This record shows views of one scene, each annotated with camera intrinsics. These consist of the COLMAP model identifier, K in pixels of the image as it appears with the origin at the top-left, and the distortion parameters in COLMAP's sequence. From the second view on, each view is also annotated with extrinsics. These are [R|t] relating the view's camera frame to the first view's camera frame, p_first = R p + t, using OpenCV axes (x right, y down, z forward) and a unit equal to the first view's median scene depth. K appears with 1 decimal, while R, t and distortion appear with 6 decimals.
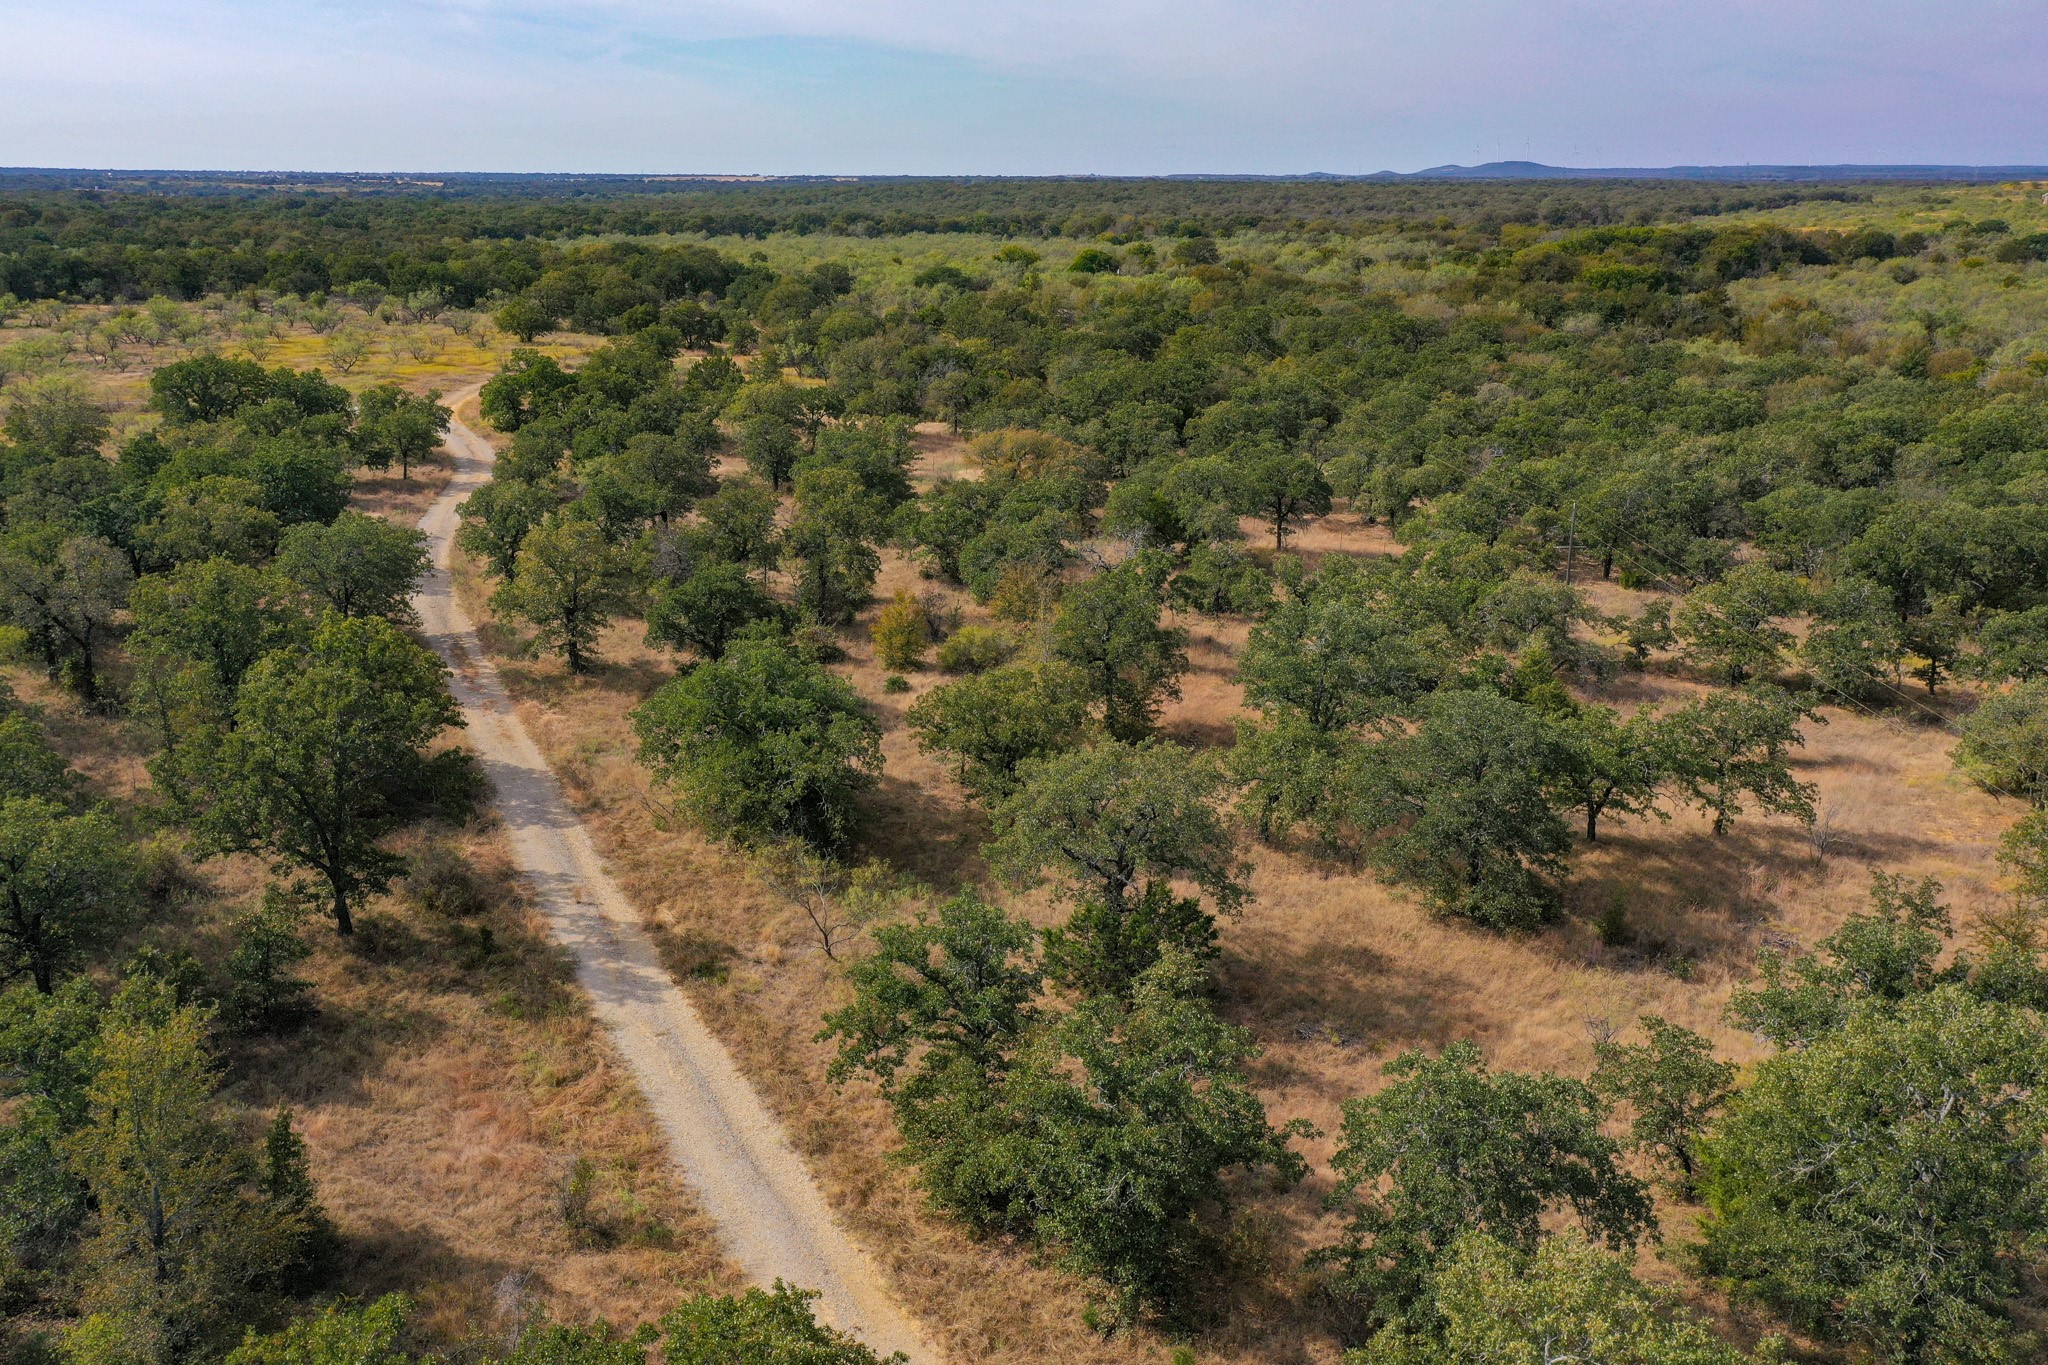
lens RADIAL K [[1643.9, 0, 1022.3], [0, 1643.9, 686.5], [0, 0, 1]] dist [0.006303, 0.002103]
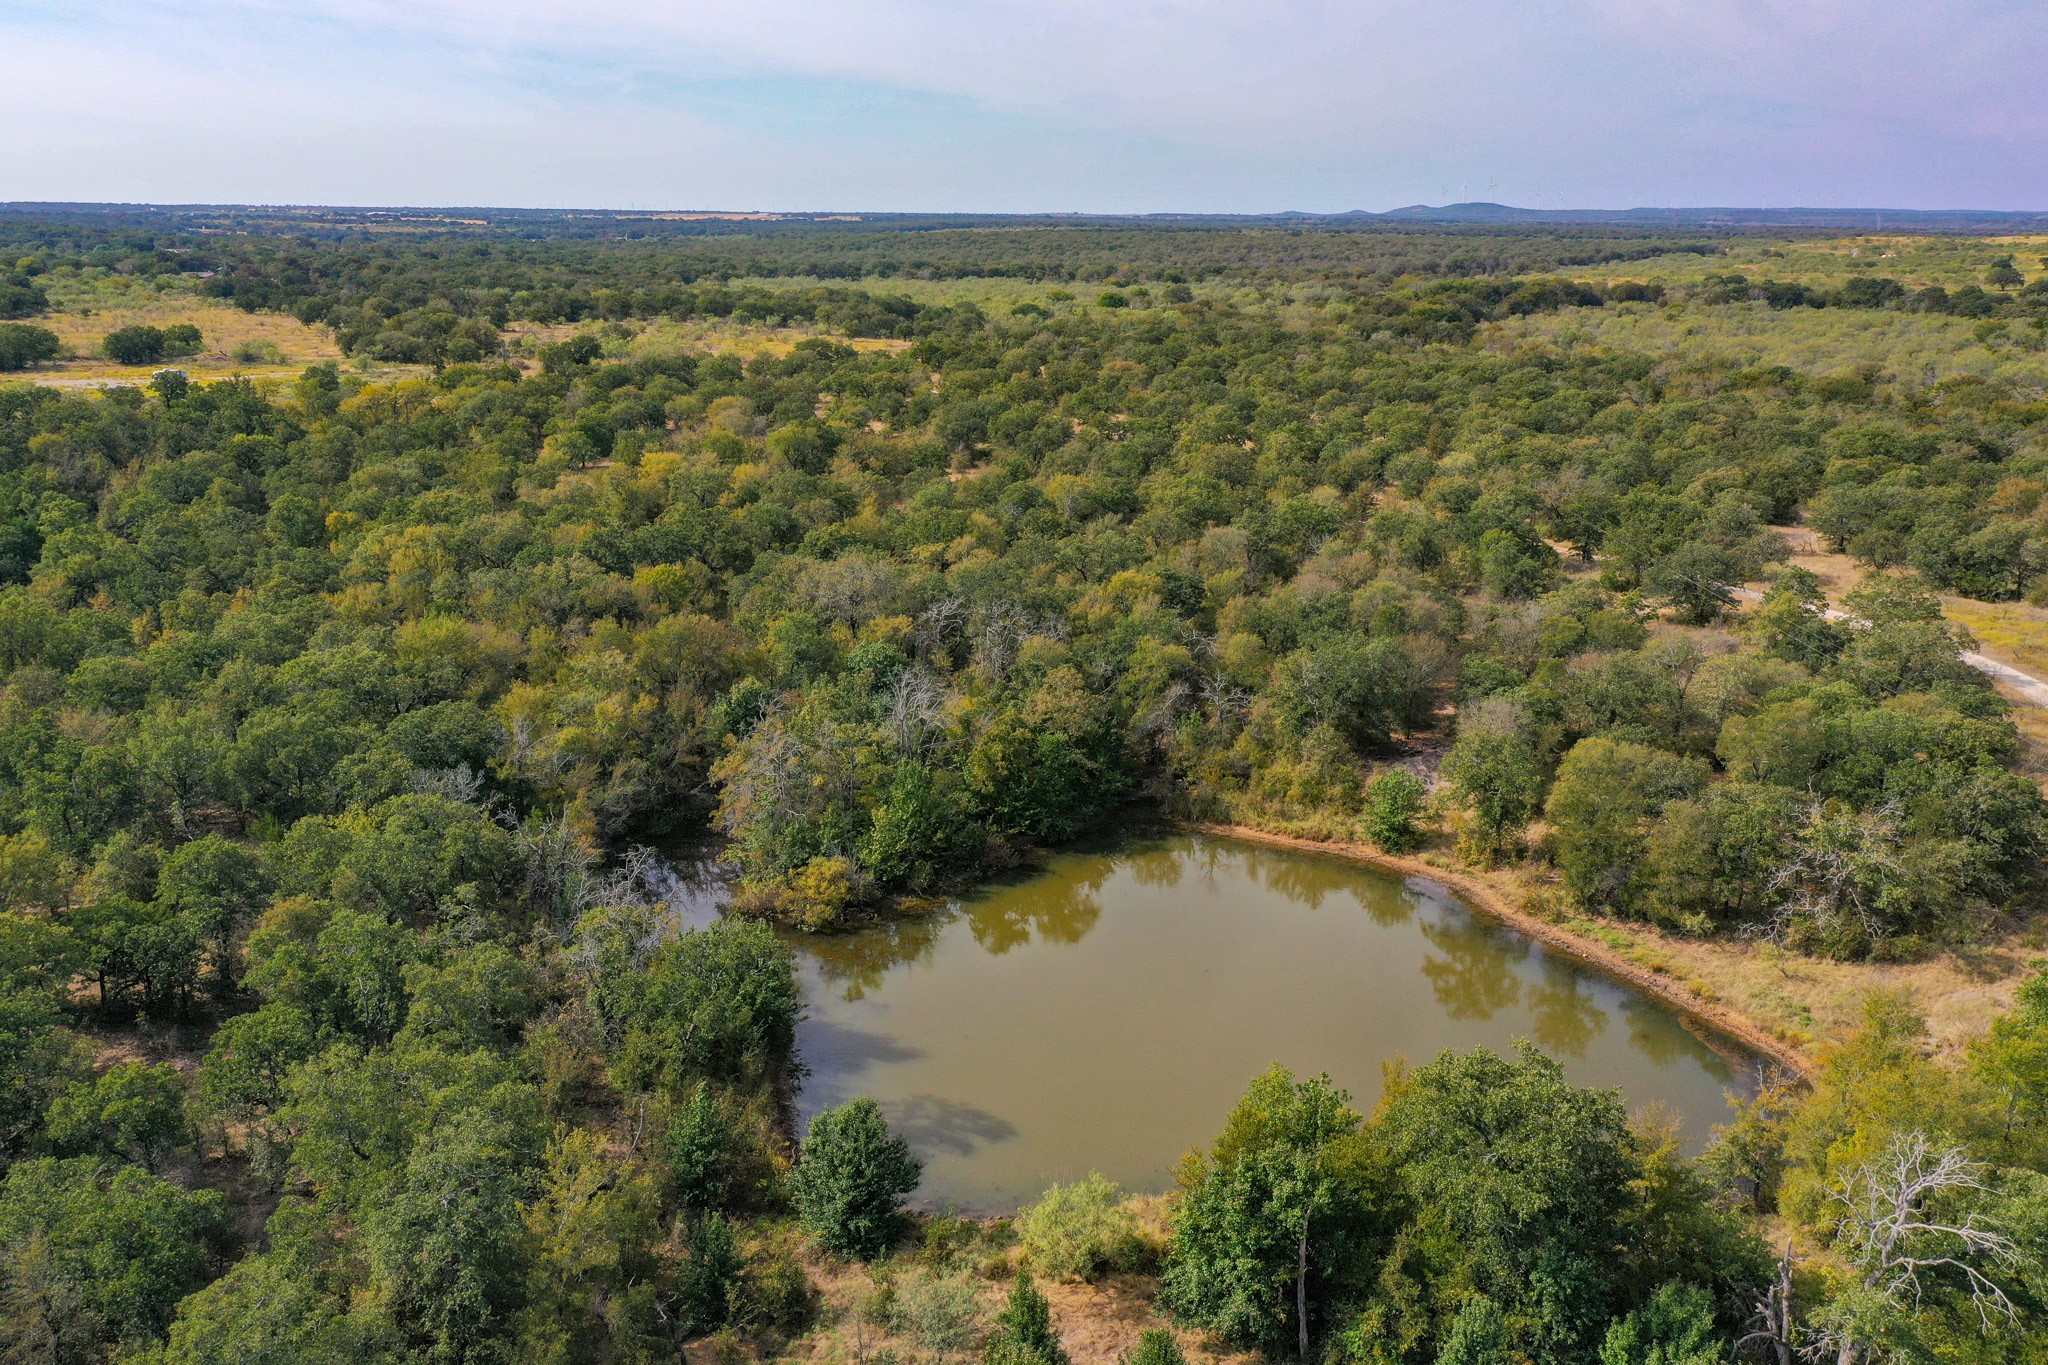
lens RADIAL K [[1643.9, 0, 1016.8], [0, 1643.9, 679.7], [0, 0, 1]] dist [0.006303, 0.002103]
pose [[0.999937, 0.004156, 0.010390, -0.054565], [-0.003914, 0.999723, -0.023209, 0.121458], [-0.010483, 0.023167, 0.999677, -0.484616]]
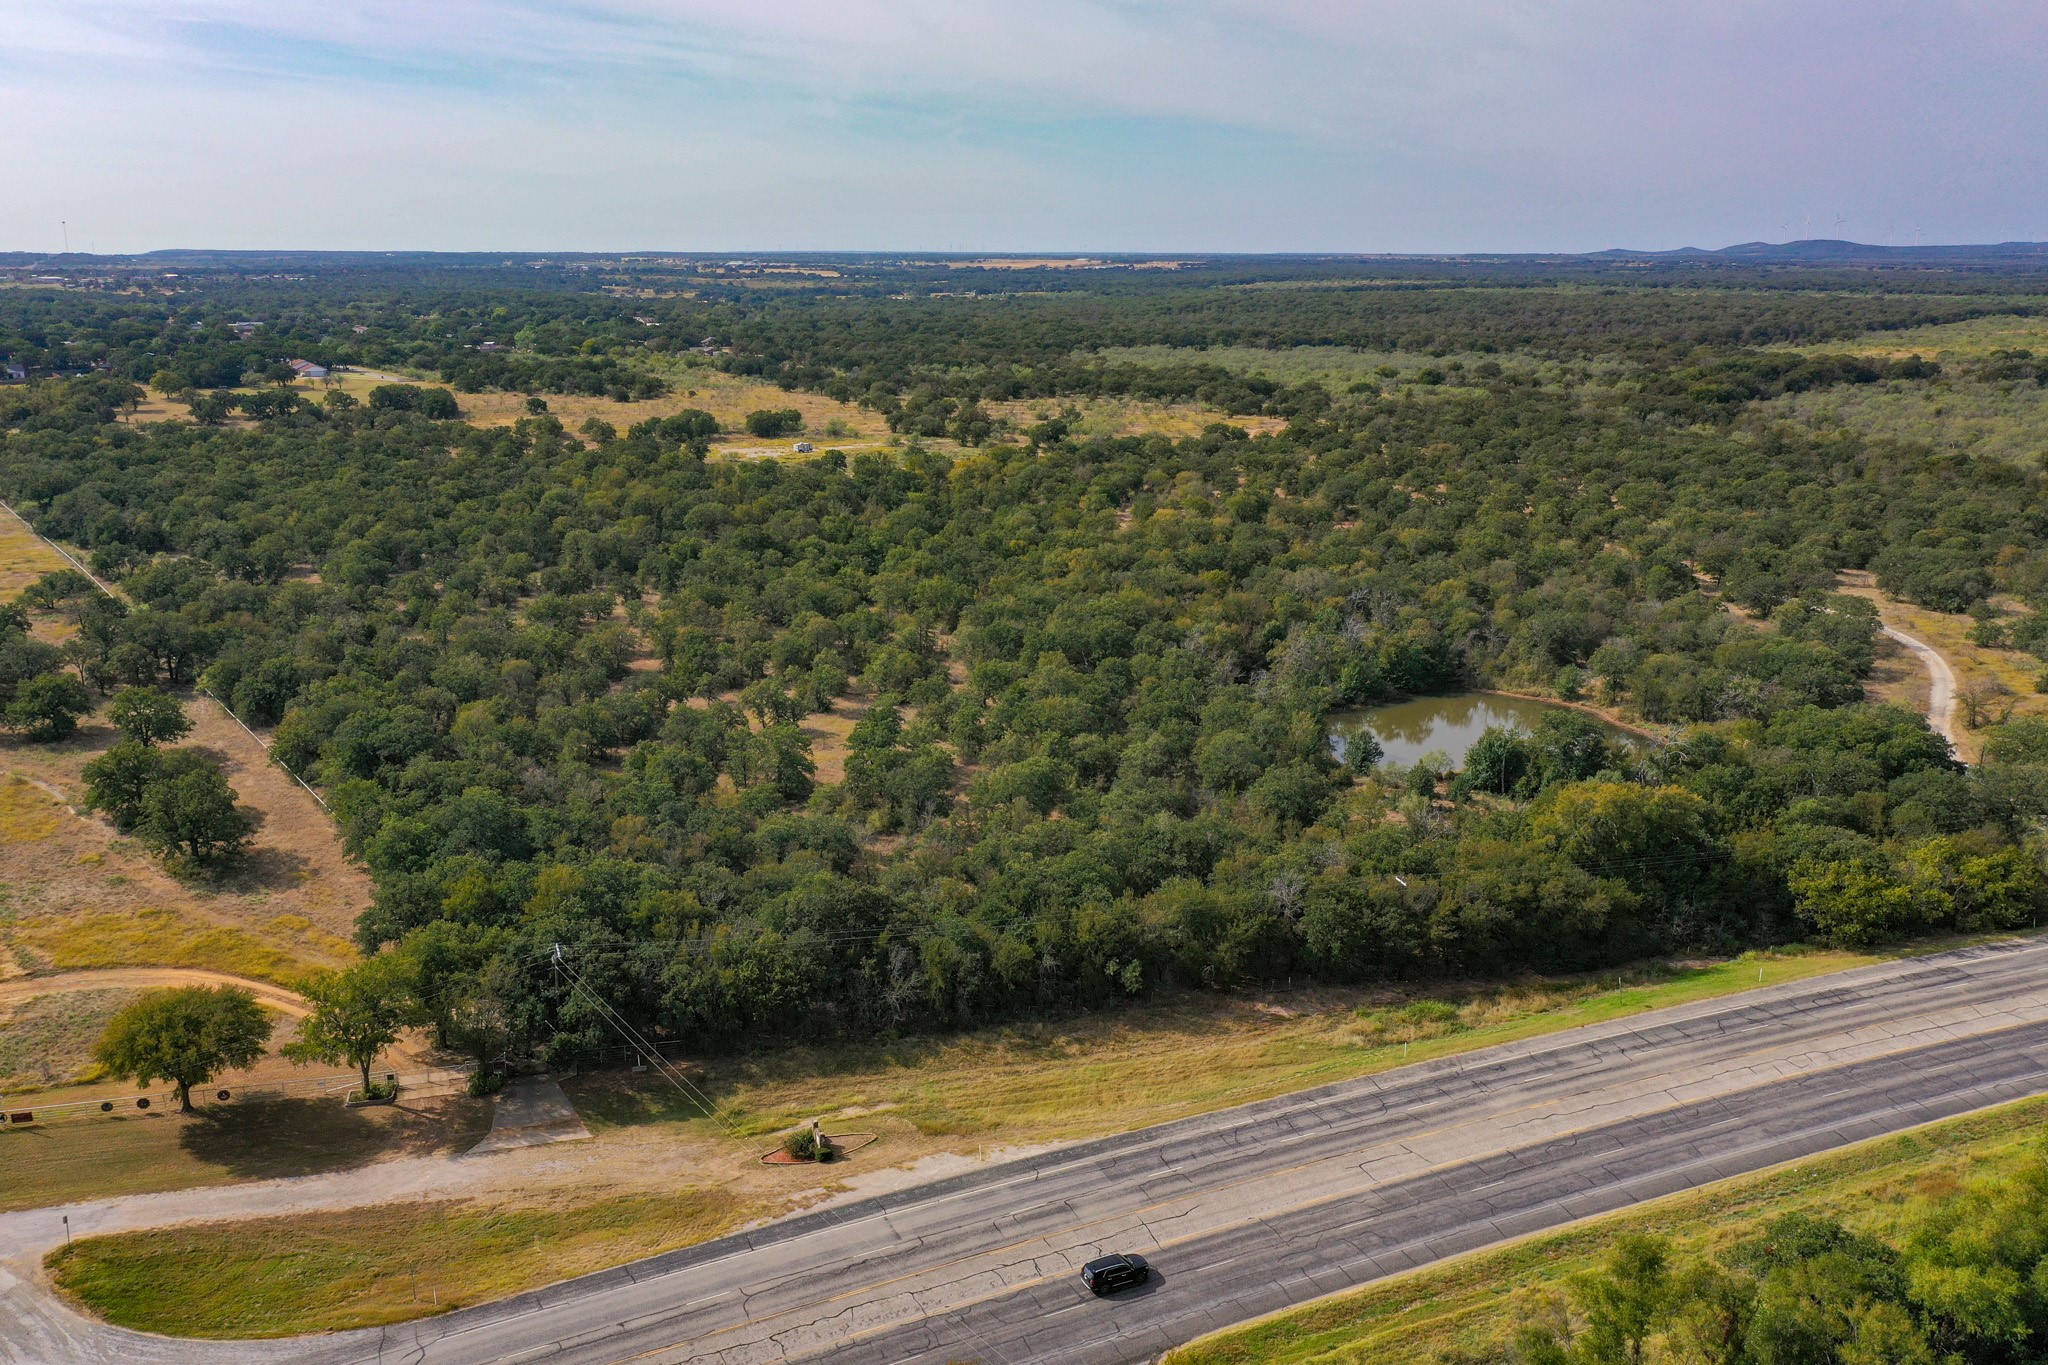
lens RADIAL K [[1643.9, 0, 1007.1], [0, 1643.9, 700.7], [0, 0, 1]] dist [0.006303, 0.002103]
pose [[0.984560, 0.046676, -0.168711, -0.087334], [-0.051938, 0.998288, -0.026909, 0.163432], [0.167167, 0.035256, 0.985298, -0.804121]]
